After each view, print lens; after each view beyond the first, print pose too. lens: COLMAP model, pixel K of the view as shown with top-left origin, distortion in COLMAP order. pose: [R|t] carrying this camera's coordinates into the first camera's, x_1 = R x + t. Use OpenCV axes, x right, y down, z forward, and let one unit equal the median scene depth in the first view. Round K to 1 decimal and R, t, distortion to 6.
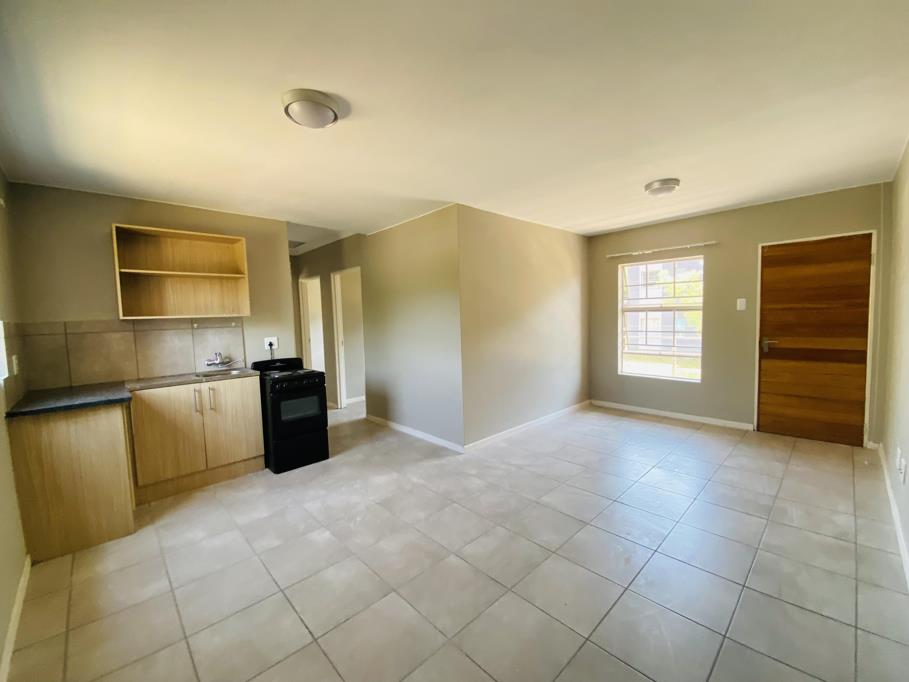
lens RADIAL K [[373.7, 0, 458.1], [0, 373.7, 339.0], [0, 0, 1]] dist [-0.002092, -0.006447]
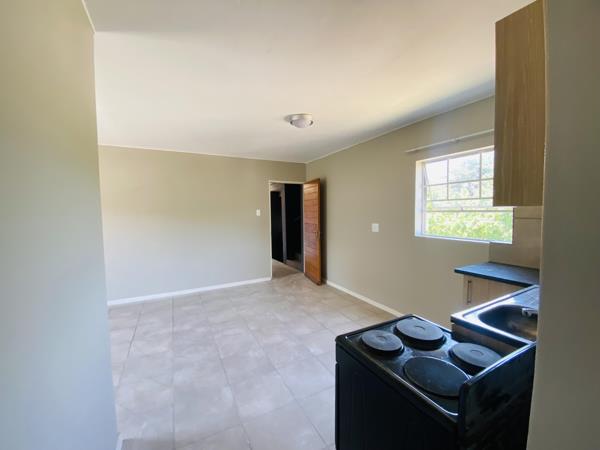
lens RADIAL K [[246.6, 0, 300.1], [0, 246.6, 224.3], [0, 0, 1]] dist [-0.002092, -0.006447]
pose [[-0.958261, 0.031082, 0.284200, -0.545781], [0.065525, 0.991489, 0.112499, -0.110434], [-0.278285, 0.126426, -0.952142, 1.718572]]
